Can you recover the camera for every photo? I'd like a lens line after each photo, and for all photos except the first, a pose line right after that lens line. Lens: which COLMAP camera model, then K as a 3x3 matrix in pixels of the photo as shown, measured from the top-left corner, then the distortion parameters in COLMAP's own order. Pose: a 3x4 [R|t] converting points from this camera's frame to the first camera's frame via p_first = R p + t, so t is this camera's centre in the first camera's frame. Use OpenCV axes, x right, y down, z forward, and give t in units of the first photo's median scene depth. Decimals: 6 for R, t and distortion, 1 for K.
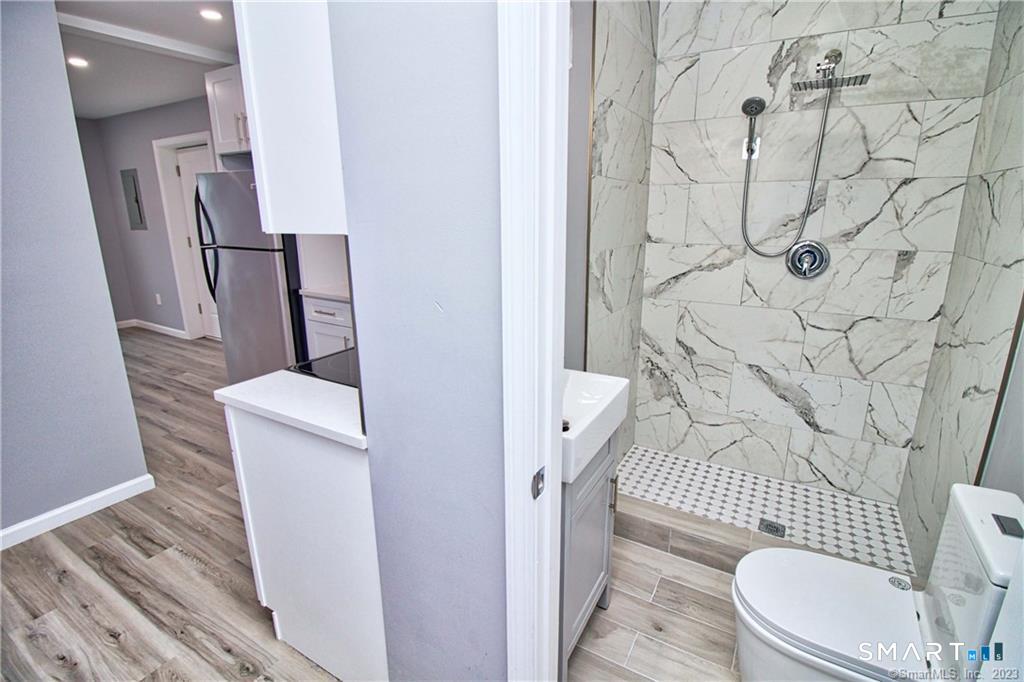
lens RADIAL K [[480.5, 0, 513.1], [0, 480.5, 336.2], [0, 0, 1]] dist [-0.004835, -0.005848]
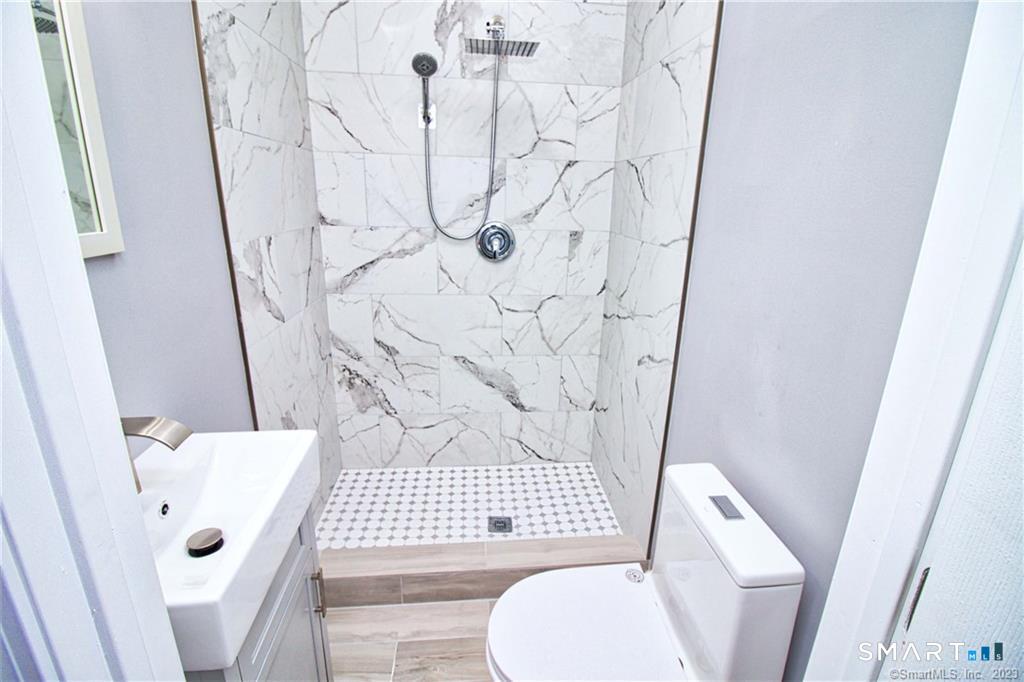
lens RADIAL K [[480.5, 0, 516.6], [0, 480.5, 337.3], [0, 0, 1]] dist [-0.004835, -0.005848]
pose [[0.808308, -0.142225, 0.571323, 0.073127], [0.118206, 0.989828, 0.079169, -0.043832], [-0.576771, 0.003541, 0.816898, 0.199218]]
